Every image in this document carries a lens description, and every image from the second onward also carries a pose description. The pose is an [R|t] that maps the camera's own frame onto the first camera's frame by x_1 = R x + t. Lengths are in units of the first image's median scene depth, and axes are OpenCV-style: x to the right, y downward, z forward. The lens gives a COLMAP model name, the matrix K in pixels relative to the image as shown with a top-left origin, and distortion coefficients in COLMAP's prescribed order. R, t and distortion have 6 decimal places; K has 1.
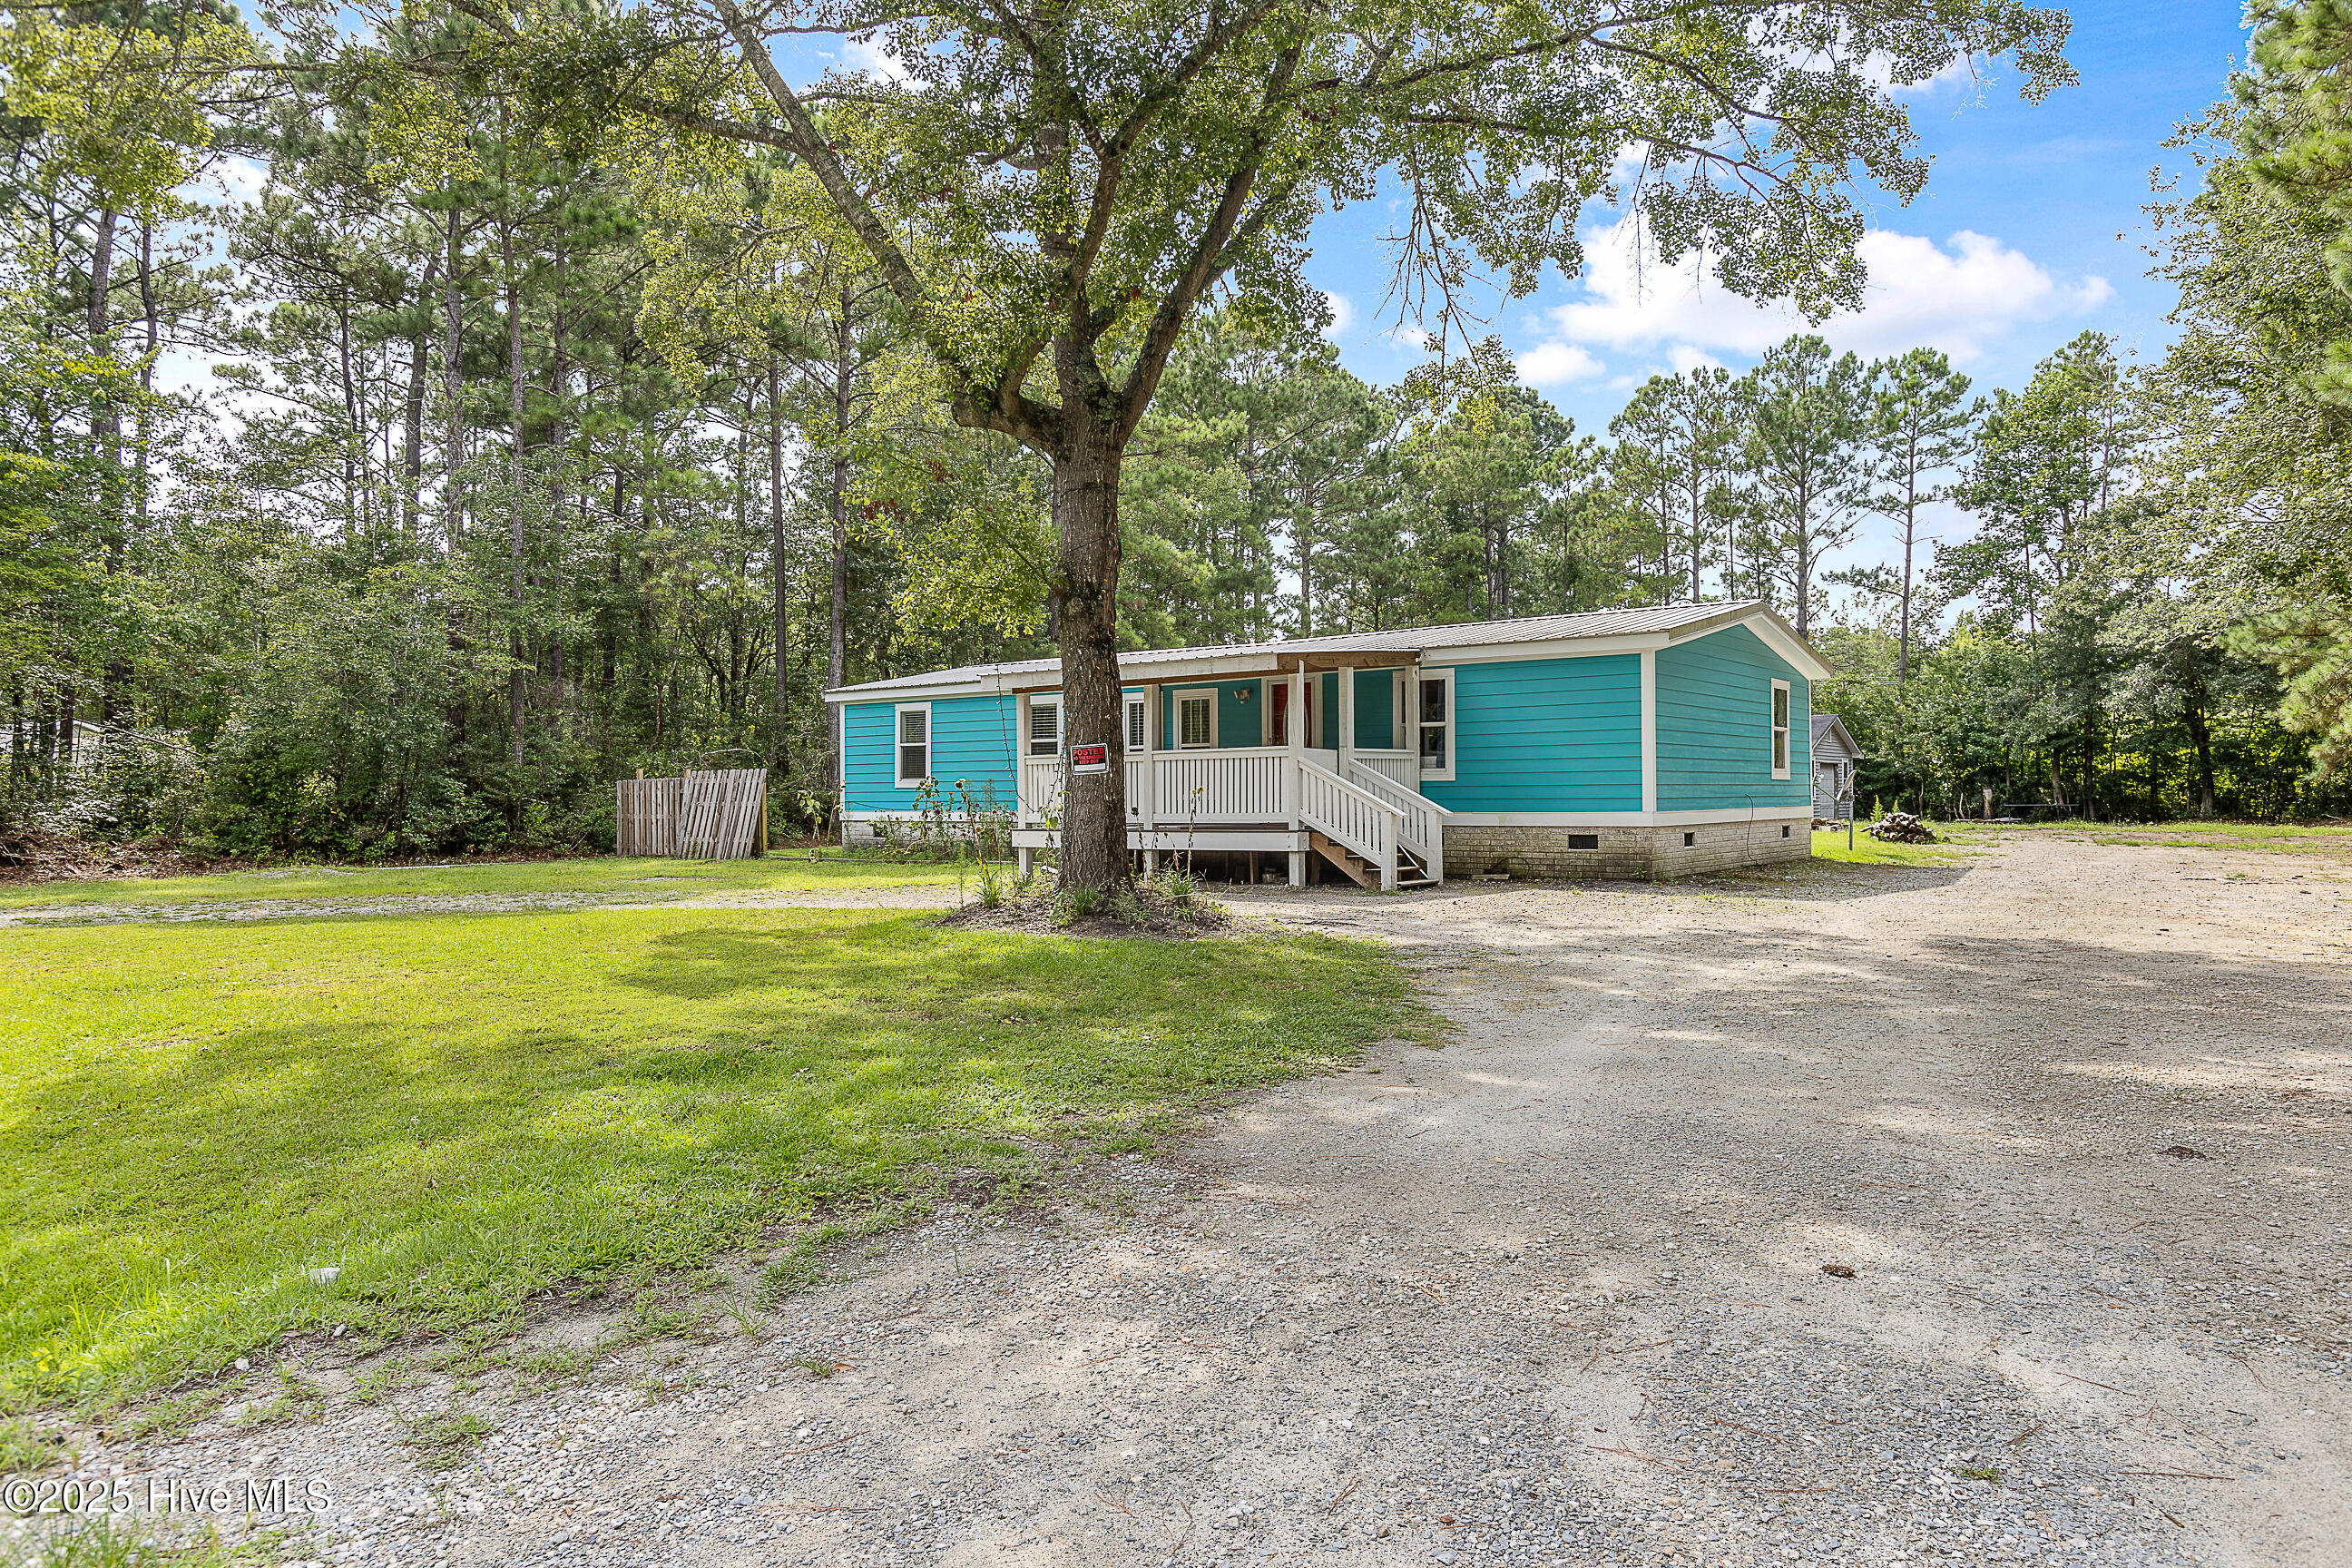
lens RADIAL K [[1564.8, 0, 1175.4], [0, 1564.8, 785.8], [0, 0, 1]] dist [0.002688, 0.000366]
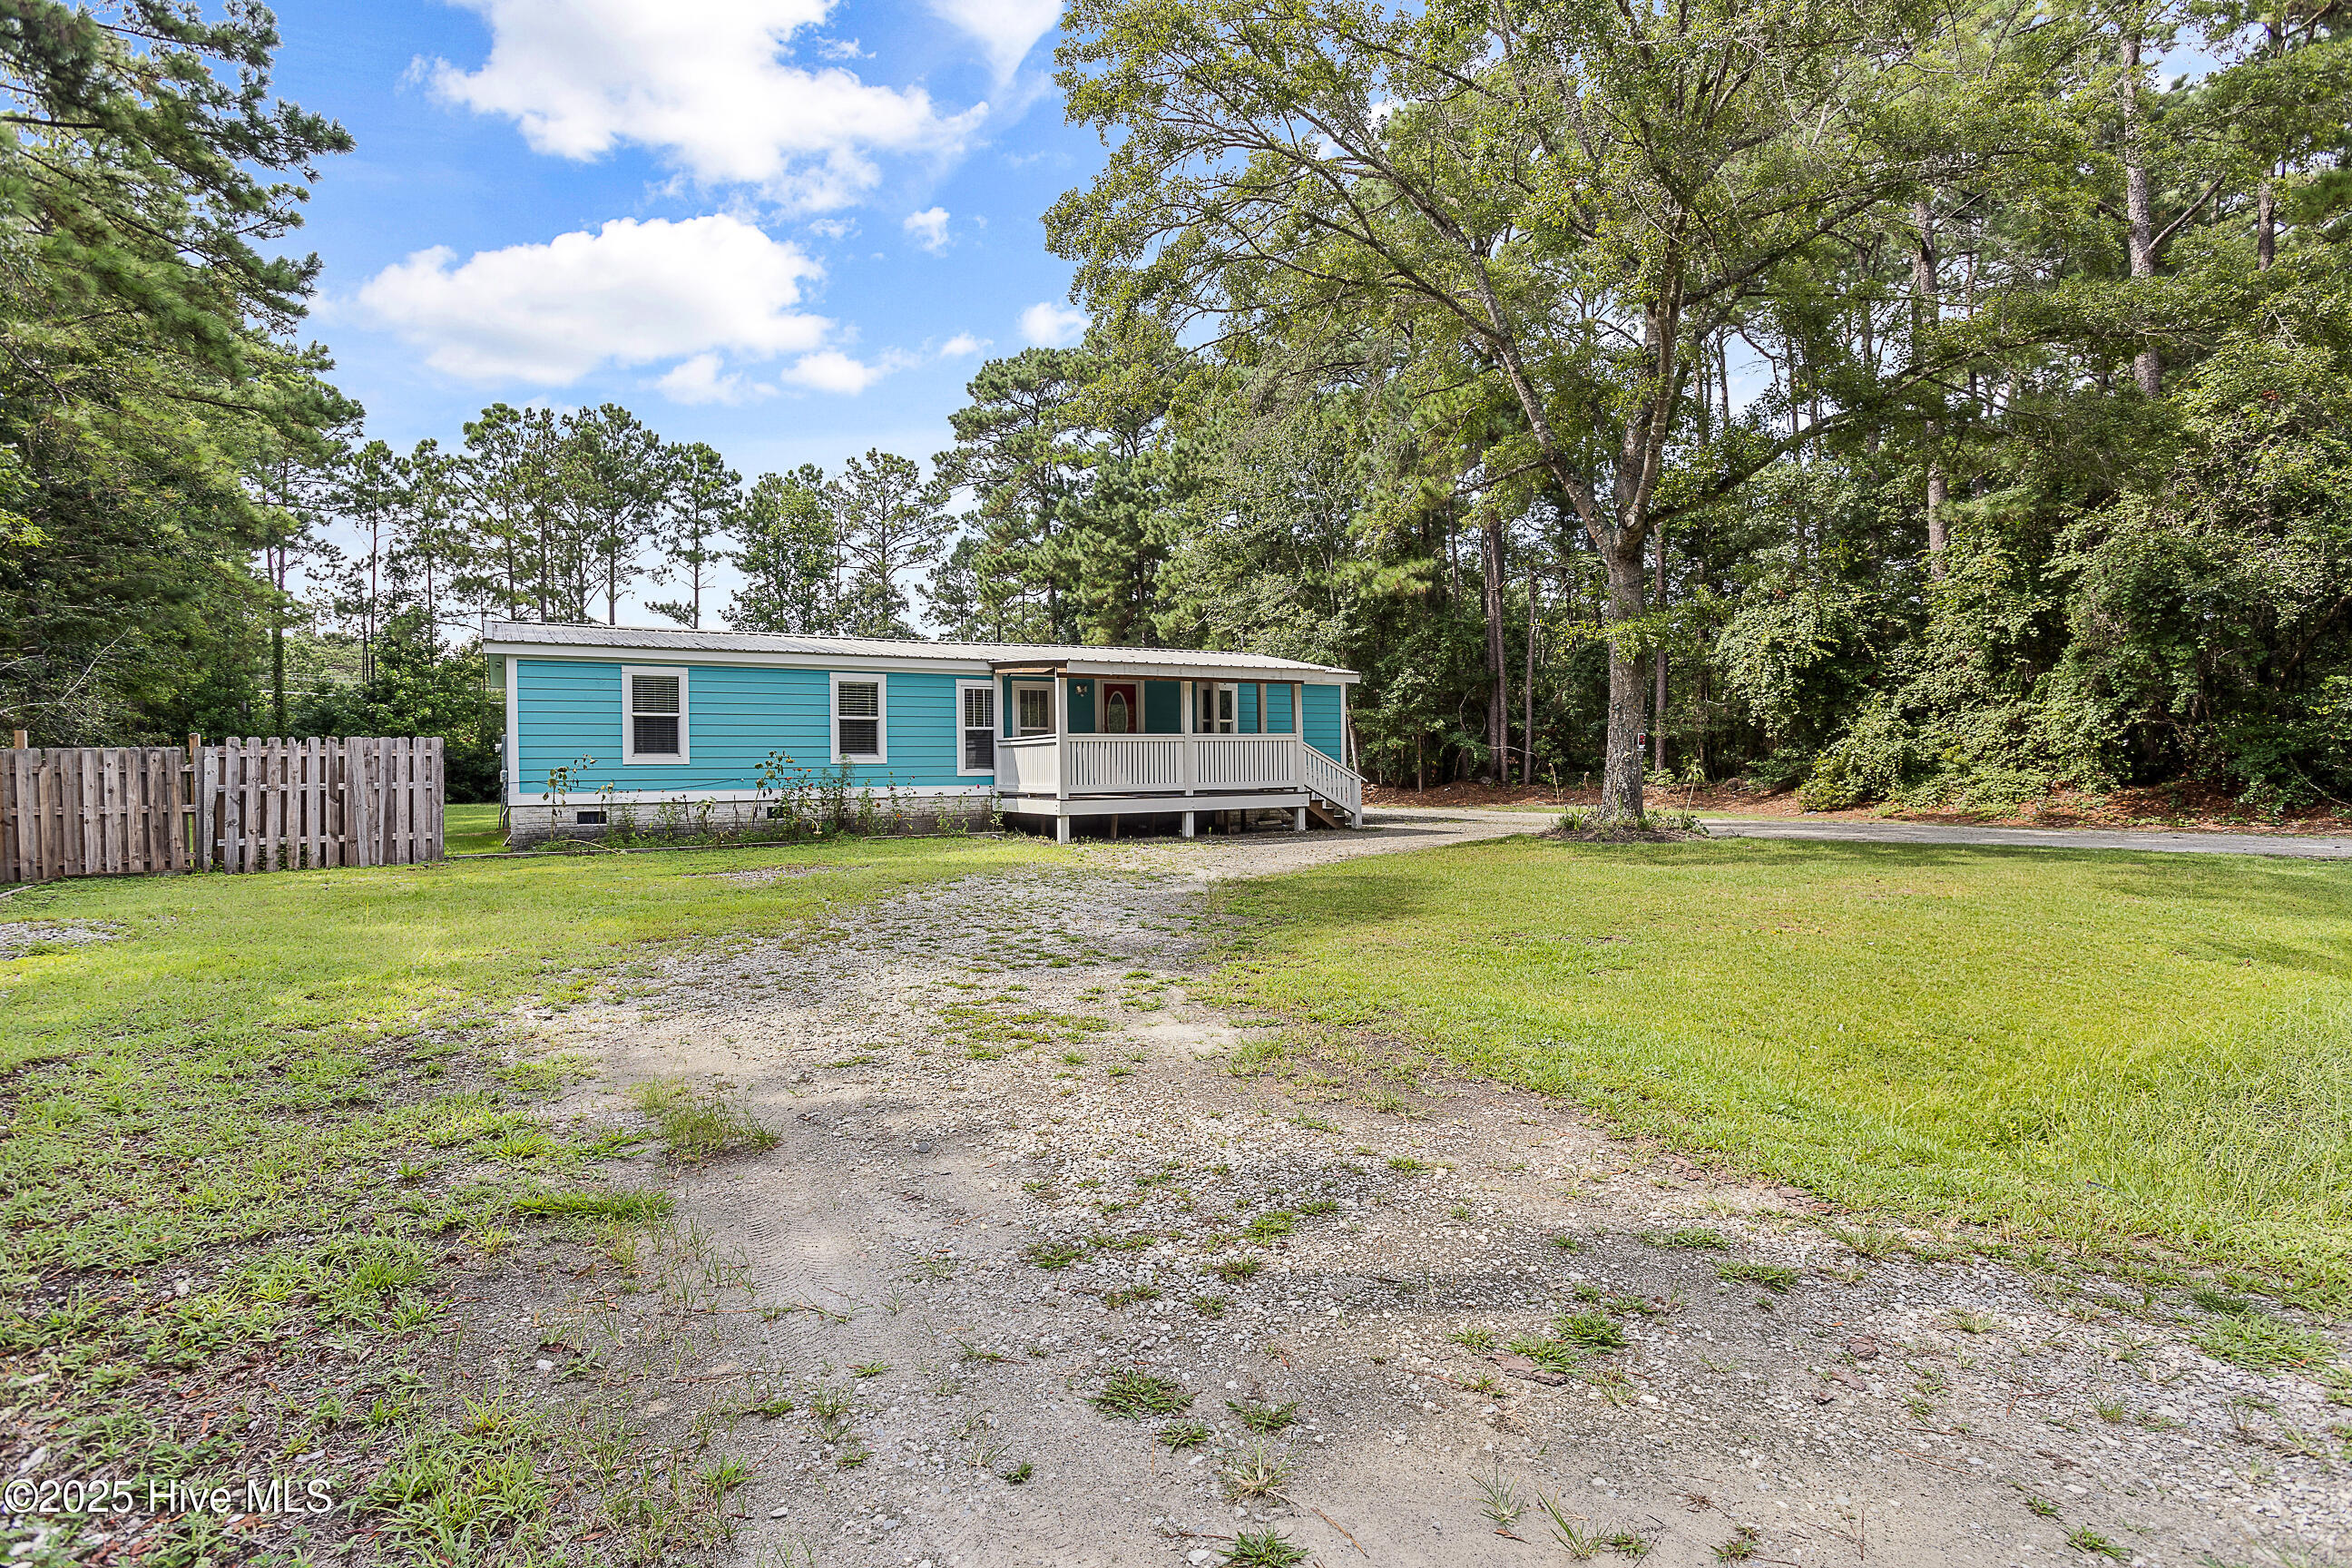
lens RADIAL K [[1212.9, 0, 1168.9], [0, 1212.9, 783.0], [0, 0, 1]] dist [-0.002232, -0.000209]
pose [[0.355144, -0.009034, 0.934768, -0.861773], [0.002486, 0.999959, 0.008720, 0.008269], [-0.934808, -0.000773, 0.355152, 0.614385]]
